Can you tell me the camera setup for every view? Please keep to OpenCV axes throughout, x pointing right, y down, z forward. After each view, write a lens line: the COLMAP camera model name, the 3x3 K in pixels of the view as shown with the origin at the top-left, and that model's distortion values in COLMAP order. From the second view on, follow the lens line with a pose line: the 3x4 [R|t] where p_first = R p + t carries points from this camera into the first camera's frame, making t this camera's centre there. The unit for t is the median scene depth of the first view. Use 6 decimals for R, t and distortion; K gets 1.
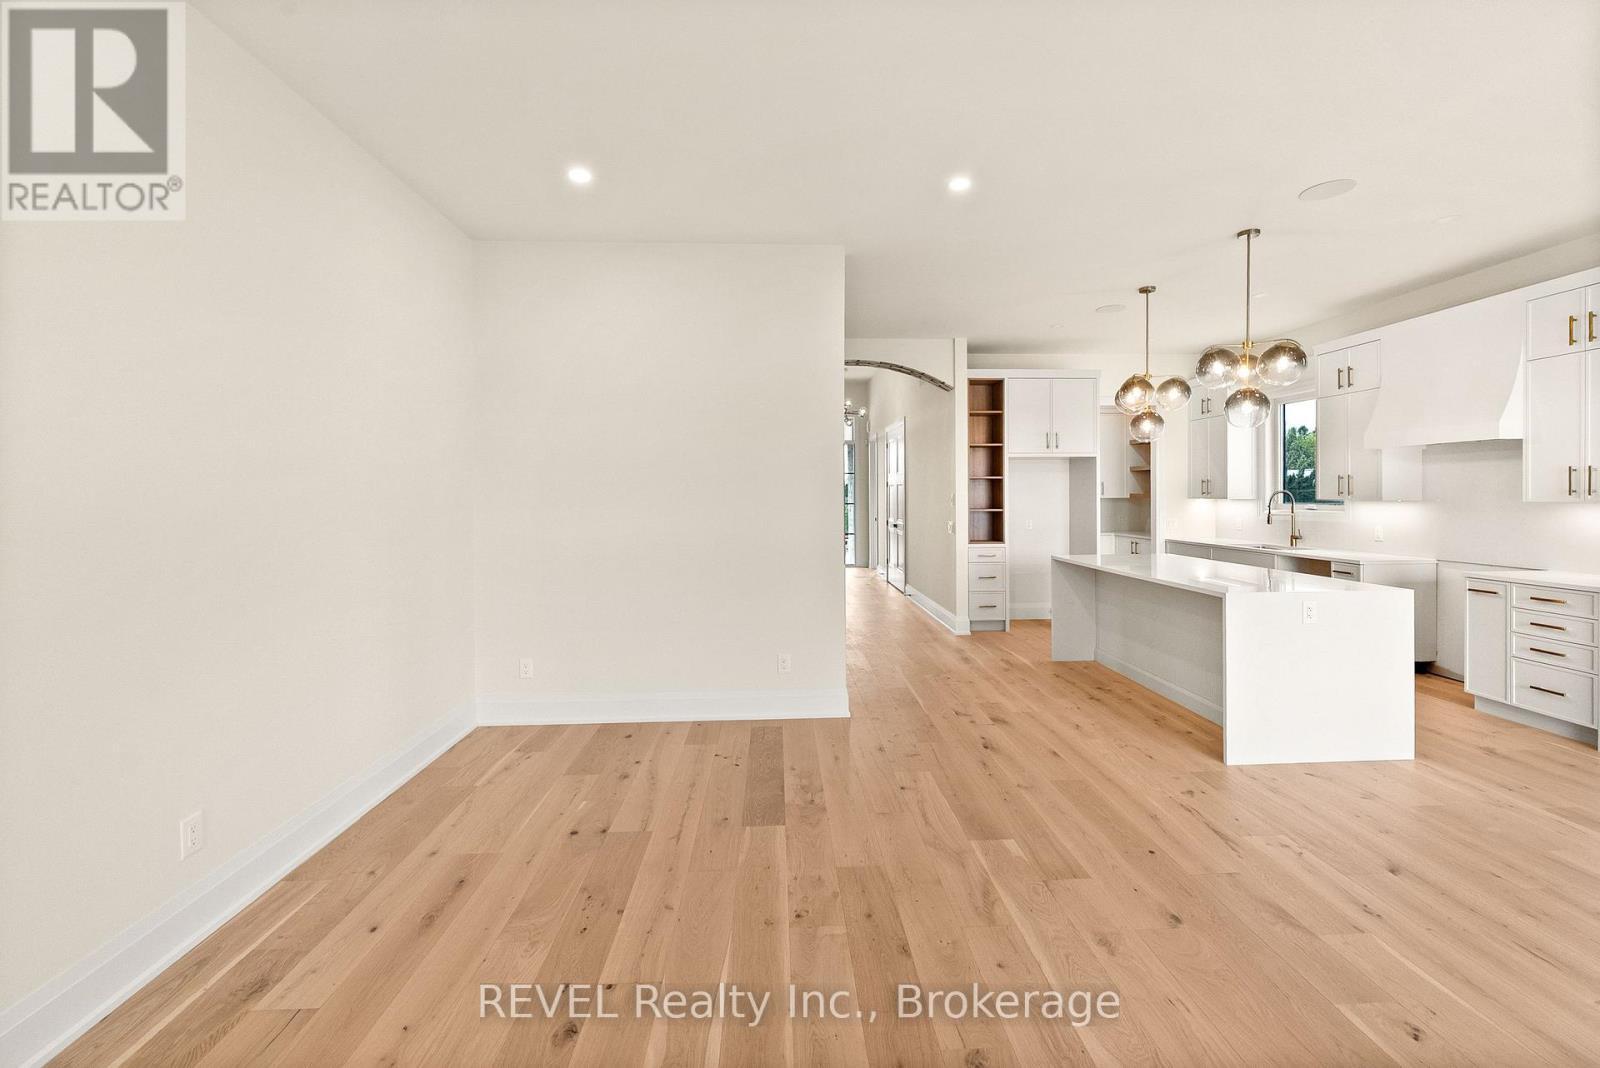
lens RADIAL K [[665.8, 0, 808.8], [0, 665.8, 499.0], [0, 0, 1]] dist [0.000357, -0.000631]
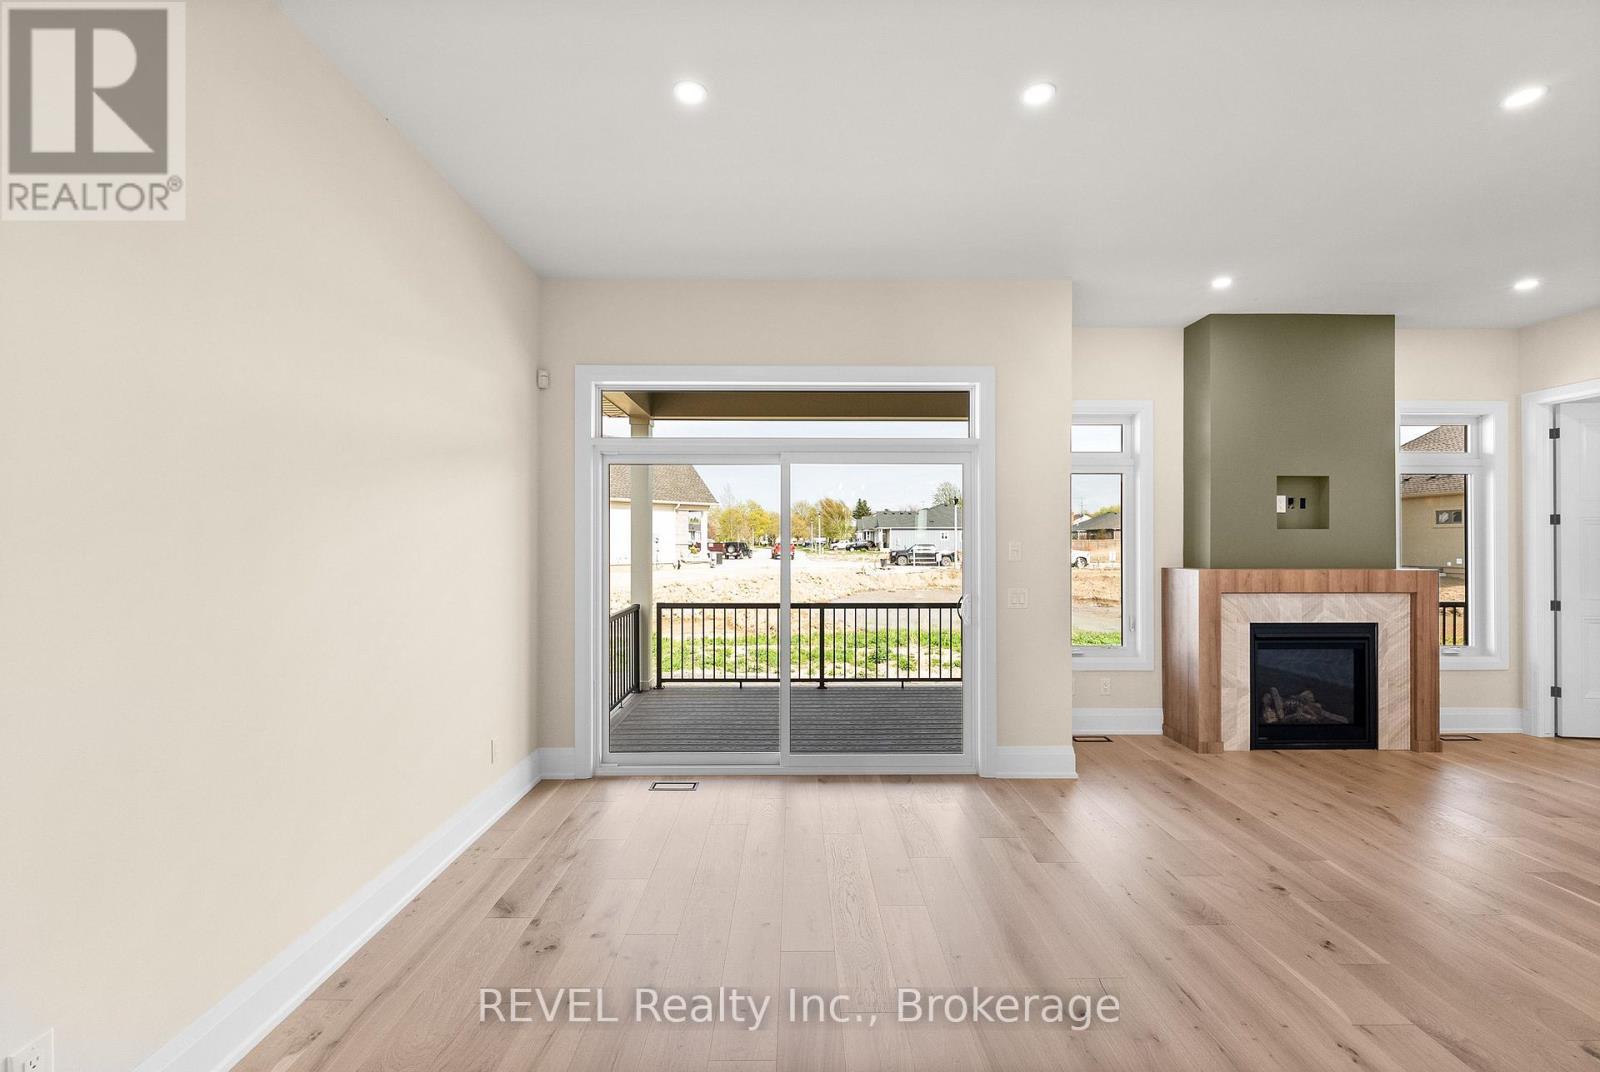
lens RADIAL K [[681.6, 0, 812.5], [0, 681.6, 541.8], [0, 0, 1]] dist [0.003971, -0.001052]
pose [[-0.999774, 0.002405, 0.021103, 0.785651], [0.002490, 0.999989, 0.003999, -0.003198], [-0.021094, 0.004050, -0.999769, 0.979860]]
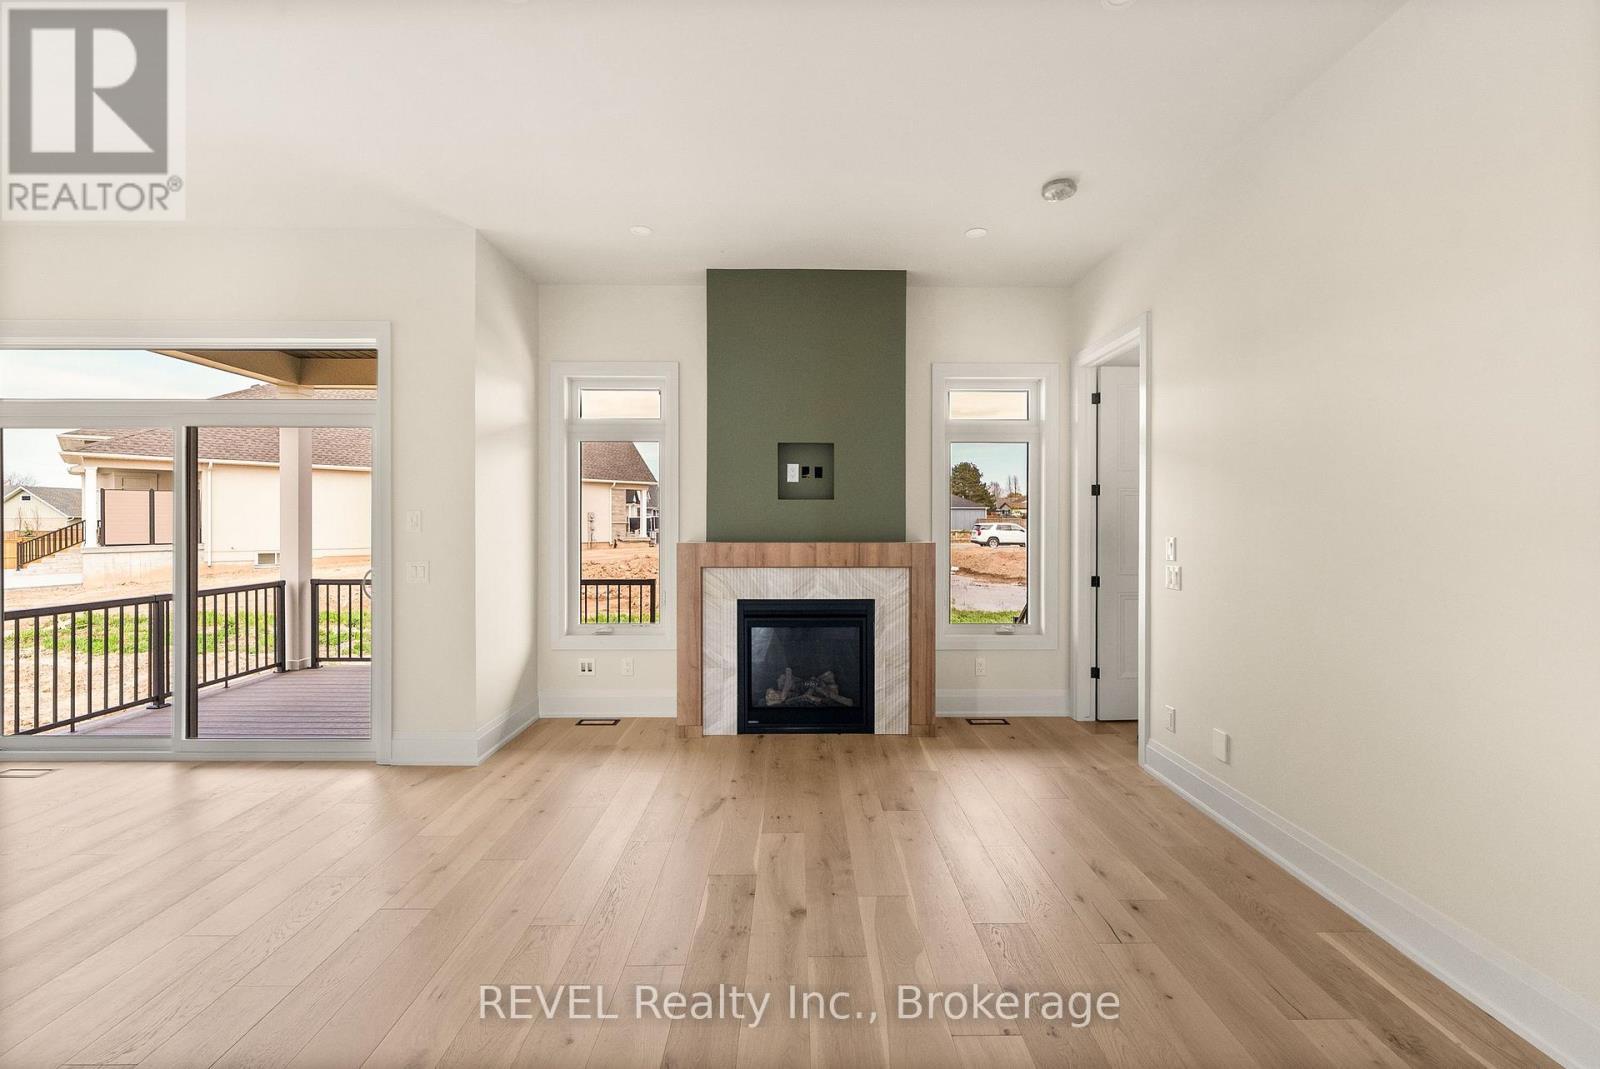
lens RADIAL K [[665.8, 0, 806.7], [0, 665.8, 525.1], [0, 0, 1]] dist [0.000357, -0.000631]
pose [[-0.999113, 0.005524, 0.041747, -0.031199], [0.005960, 0.999929, 0.010344, 0.010376], [-0.041687, 0.010583, -0.999075, 0.874057]]
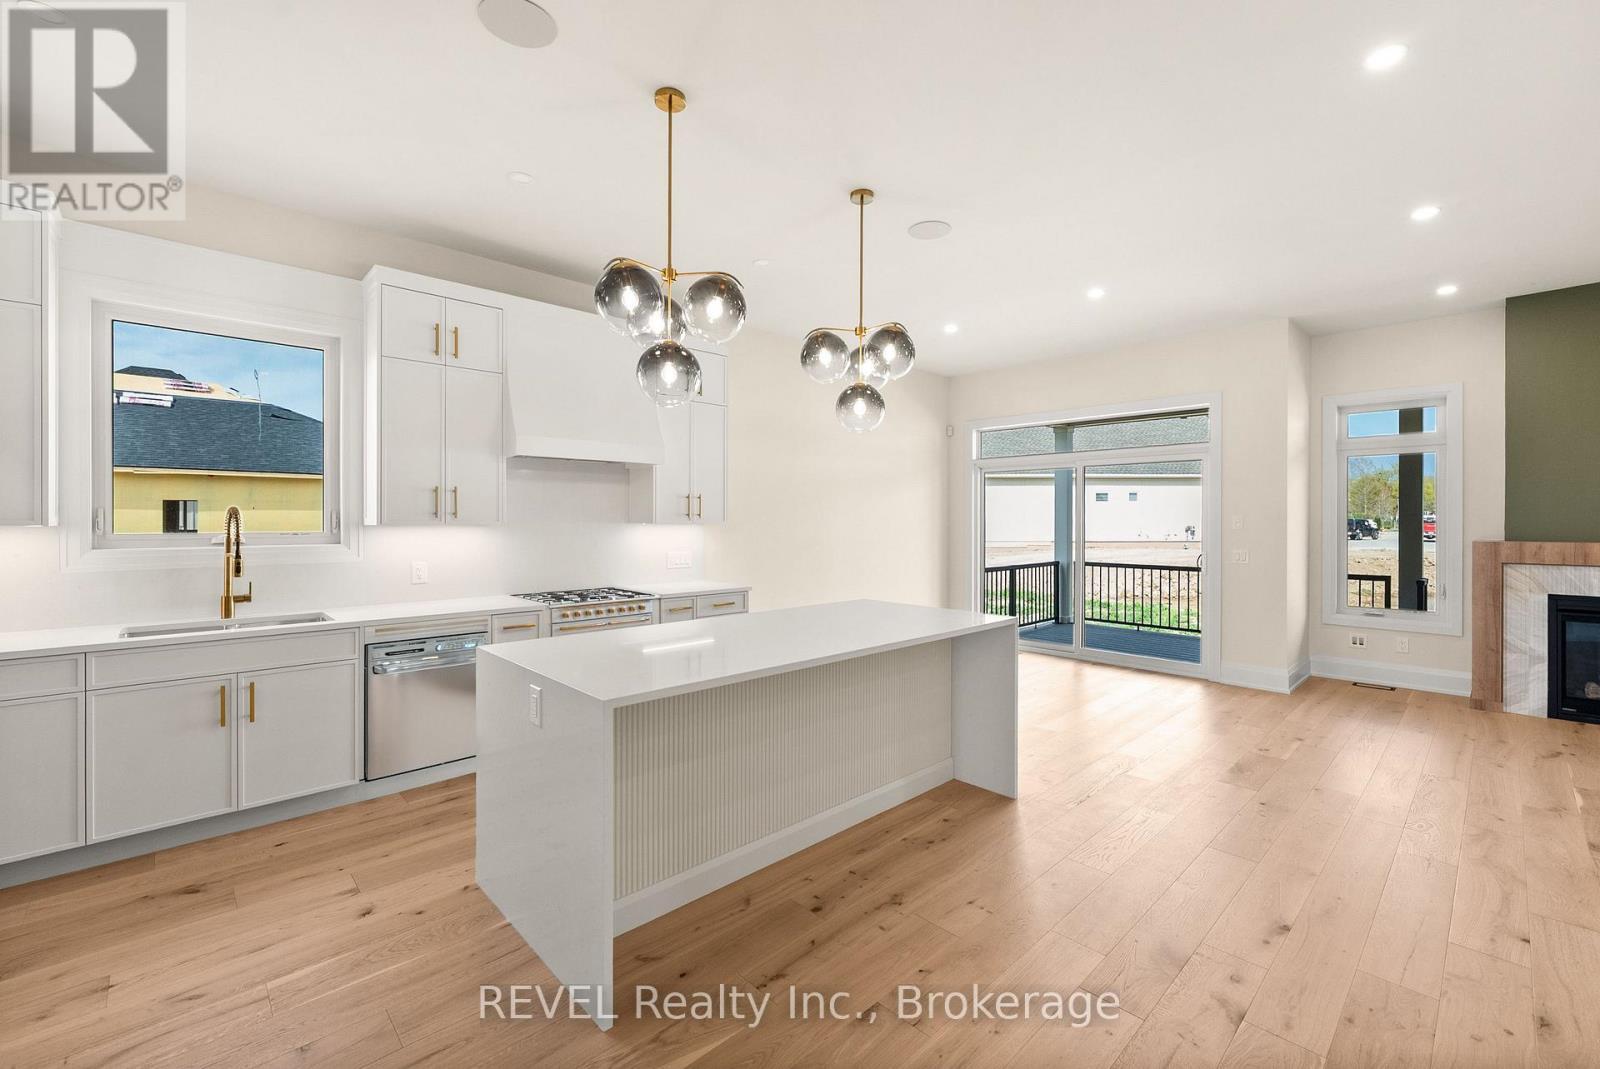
lens RADIAL K [[681.6, 0, 807.4], [0, 681.6, 519.1], [0, 0, 1]] dist [0.003971, -0.001052]
pose [[-0.660706, 0.003968, 0.750634, 0.075567], [0.007475, 0.999971, 0.001294, -0.002253], [-0.750607, 0.006466, -0.660717, 1.533628]]
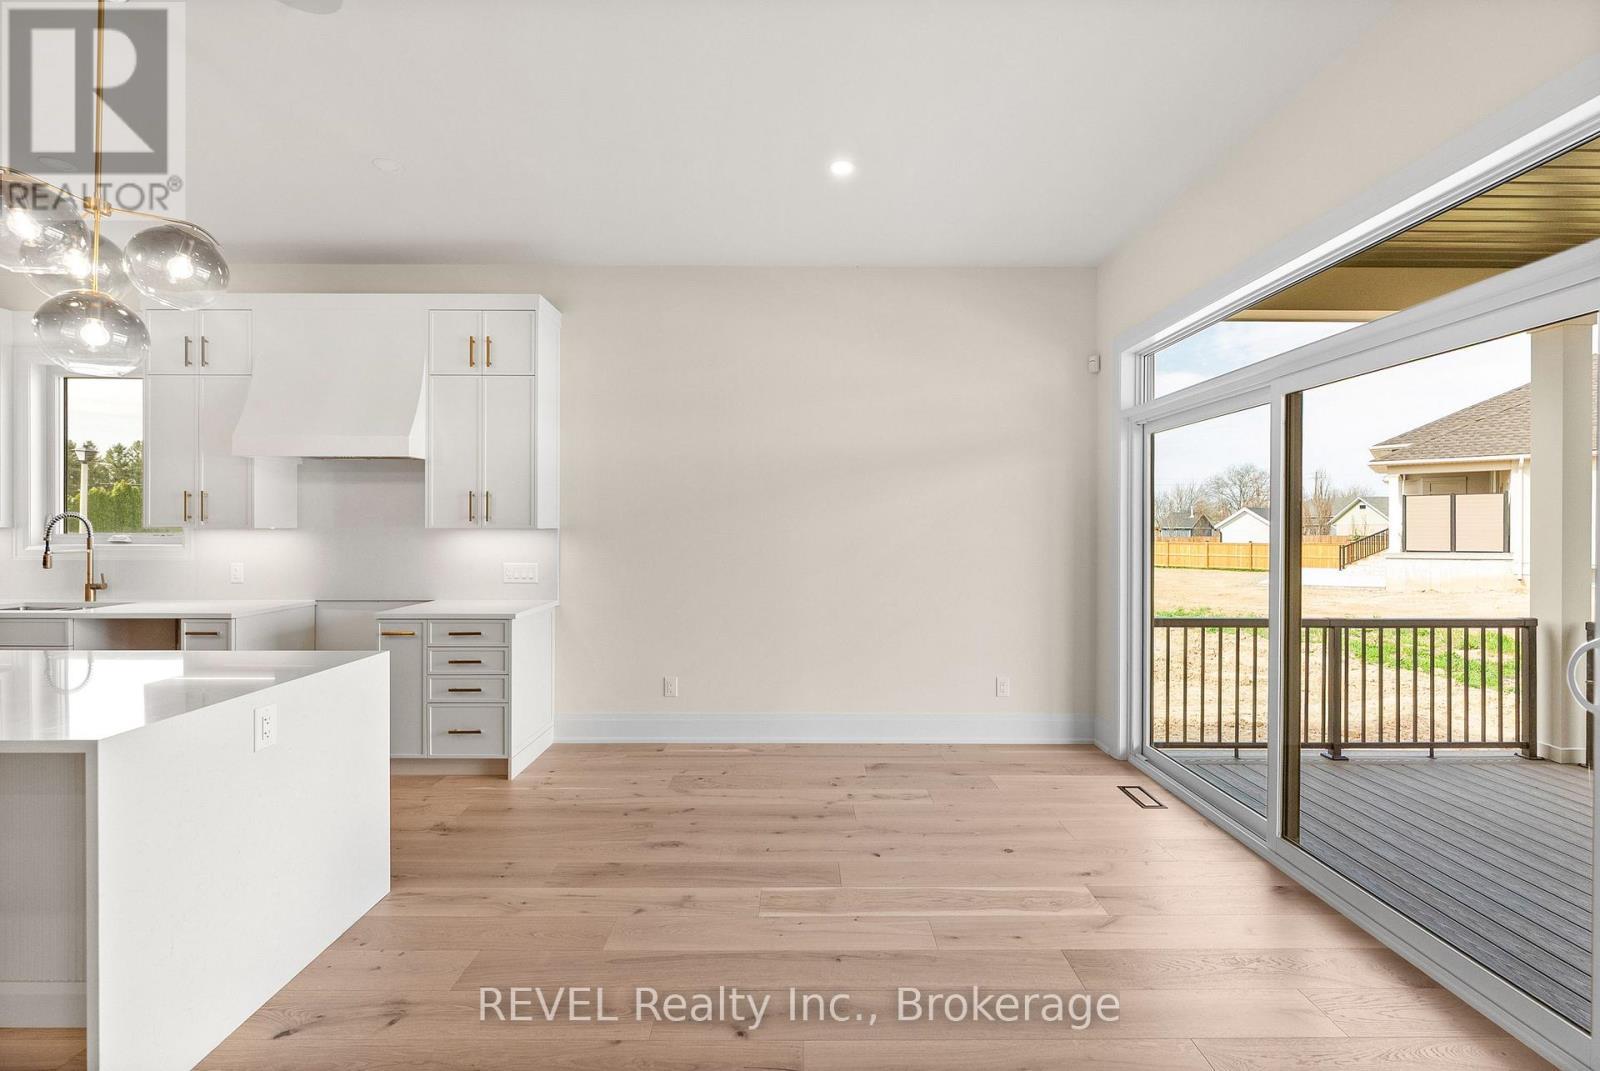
lens RADIAL K [[665.8, 0, 803.7], [0, 665.8, 527.4], [0, 0, 1]] dist [0.000357, -0.000631]
pose [[0.045701, 0.005009, 0.998943, 0.187627], [0.004466, 0.999976, -0.005218, 0.009893], [-0.998945, 0.004699, 0.045678, 0.441882]]
